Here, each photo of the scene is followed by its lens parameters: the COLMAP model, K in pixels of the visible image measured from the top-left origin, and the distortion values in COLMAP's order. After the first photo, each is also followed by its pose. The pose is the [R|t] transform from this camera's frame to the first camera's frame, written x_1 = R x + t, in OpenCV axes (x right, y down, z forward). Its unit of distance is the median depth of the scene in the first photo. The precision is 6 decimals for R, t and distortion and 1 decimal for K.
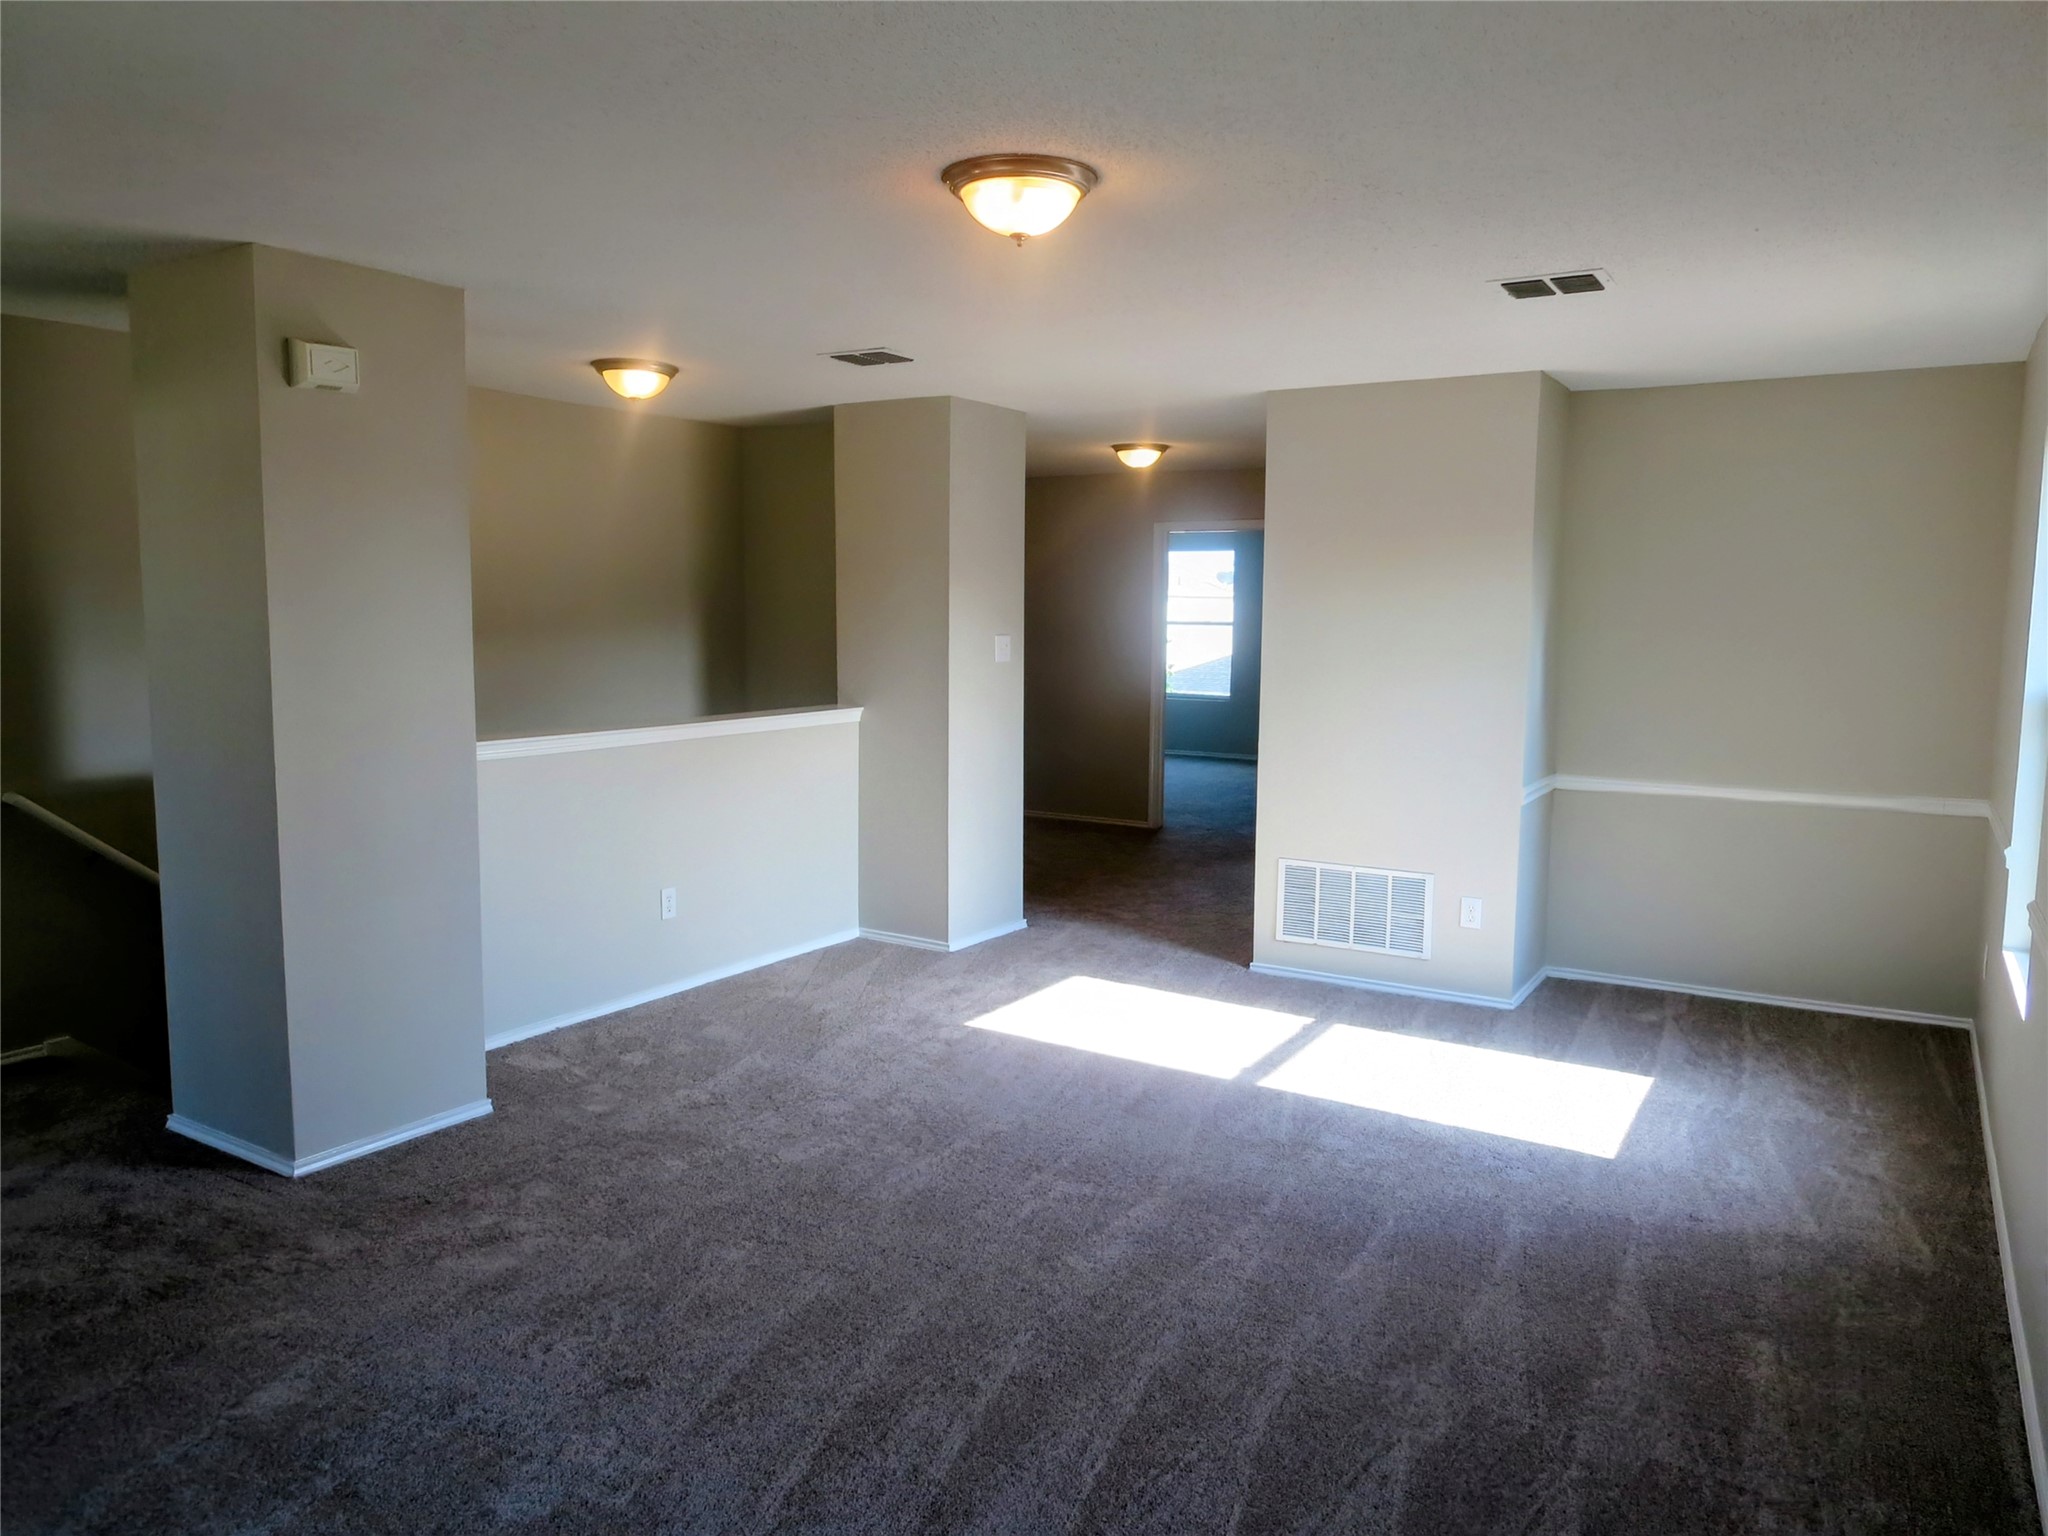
lens RADIAL K [[1454.9, 0, 1017.7], [0, 1454.9, 775.2], [0, 0, 1]] dist [-0.031312, 0.010833]
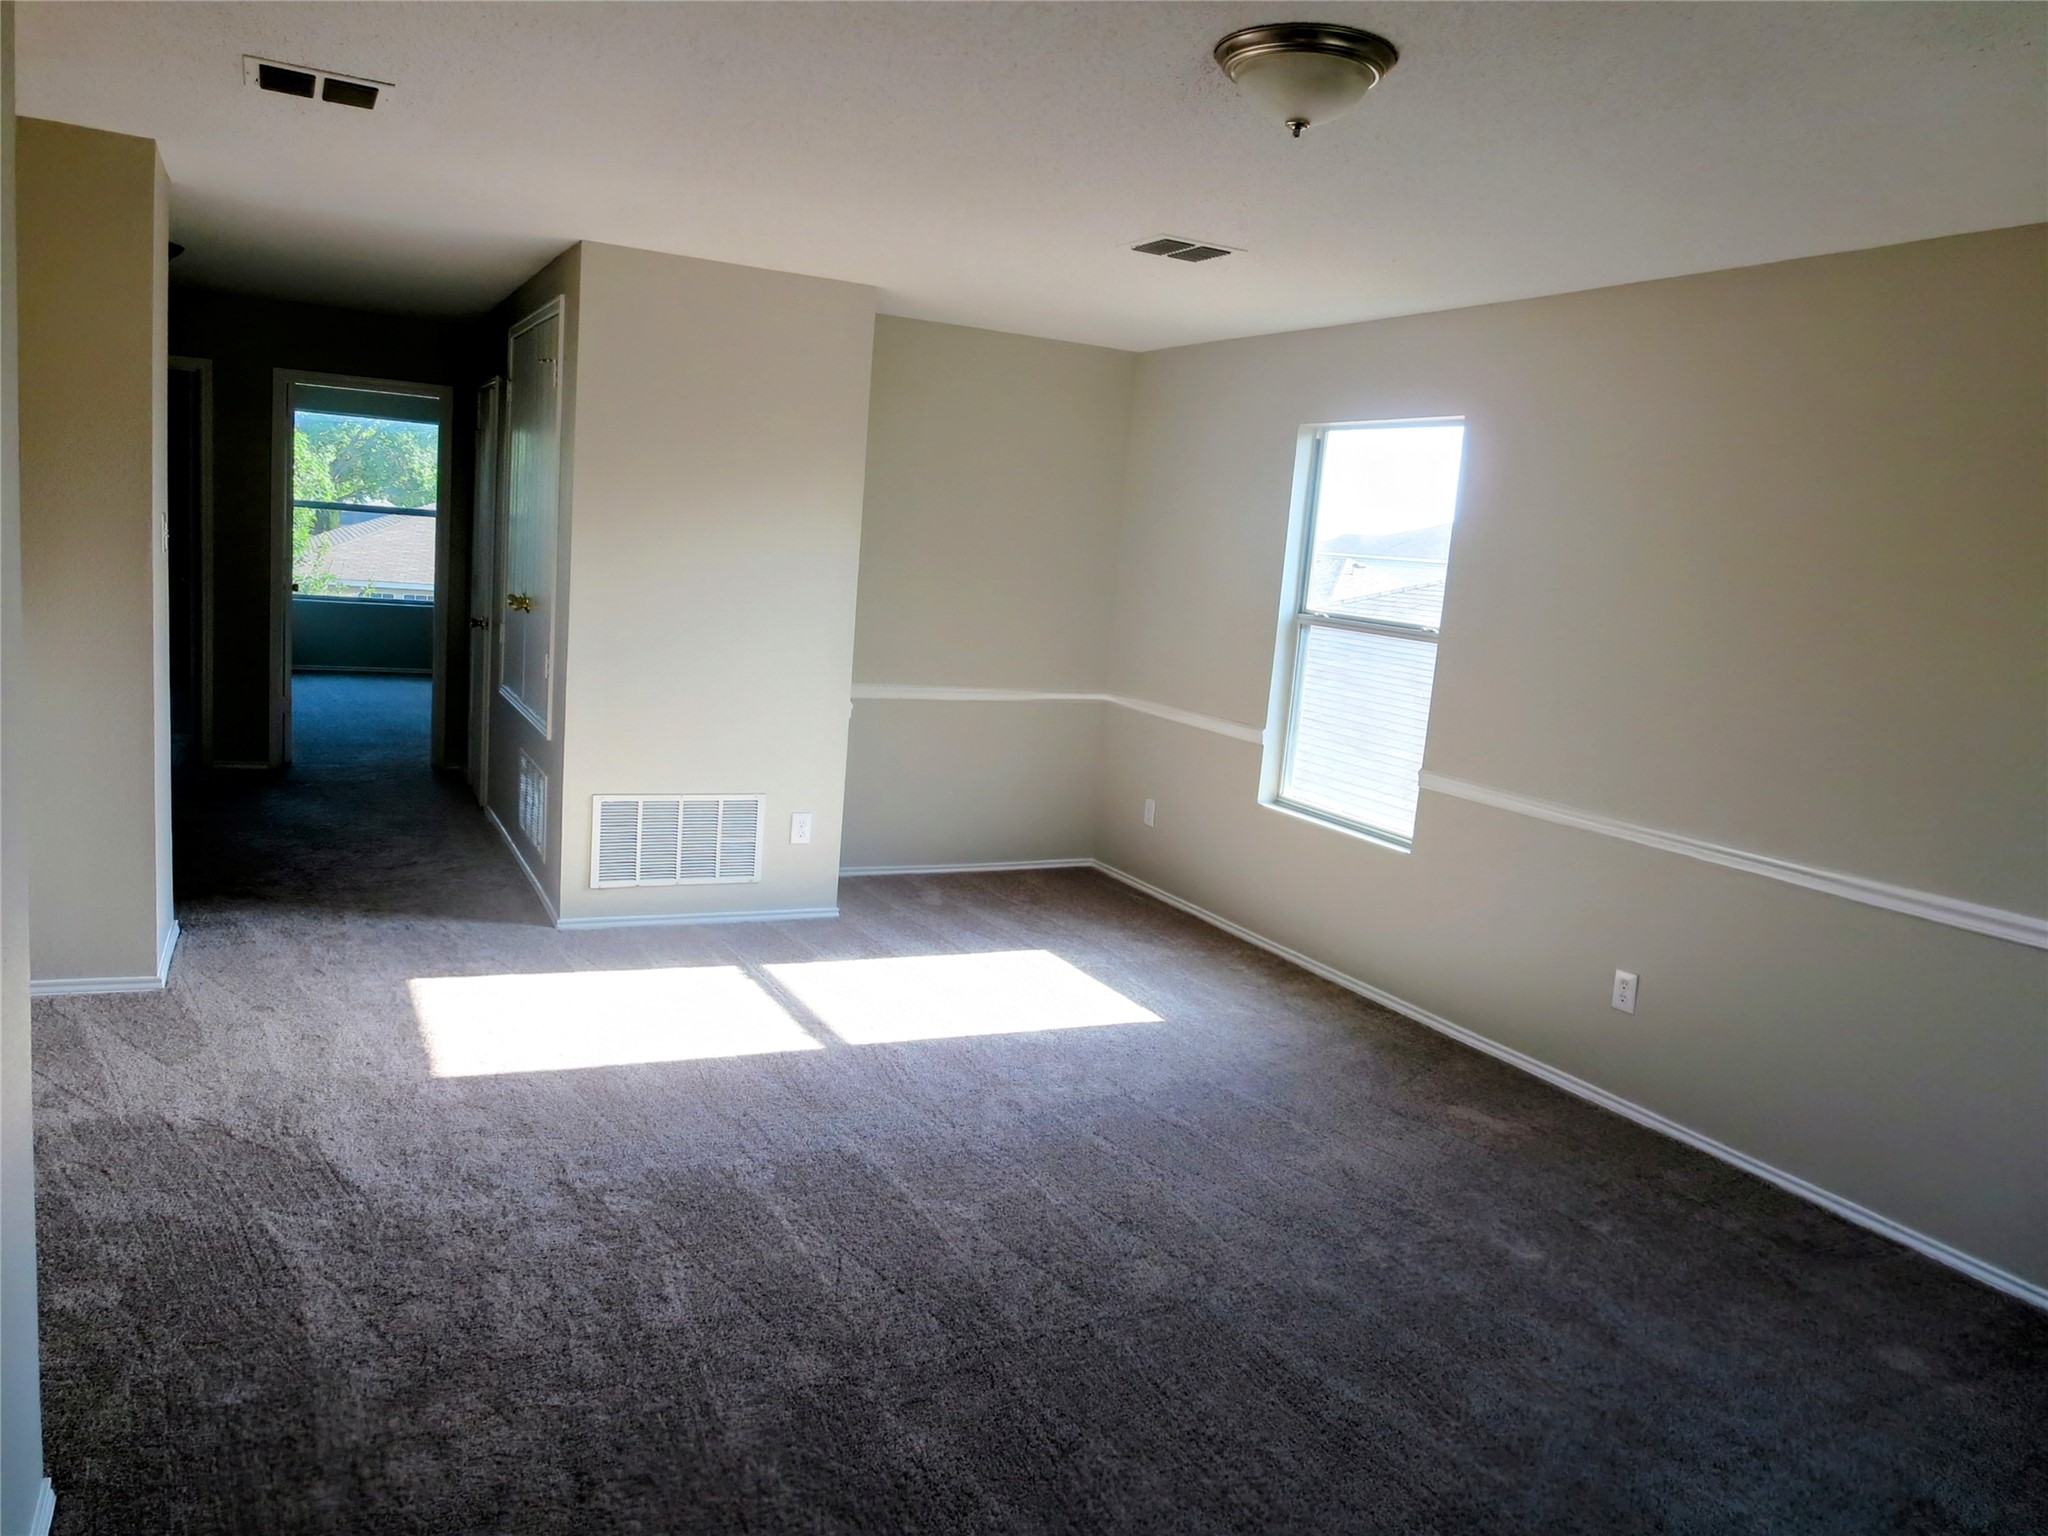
lens RADIAL K [[1429.8, 0, 1023.6], [0, 1429.8, 766.1], [0, 0, 1]] dist [-0.067461, 0.000910]
pose [[0.493300, -0.096859, 0.864450, -0.462658], [0.020682, 0.994806, 0.099663, -0.042413], [-0.869613, -0.031285, 0.492741, 0.397230]]
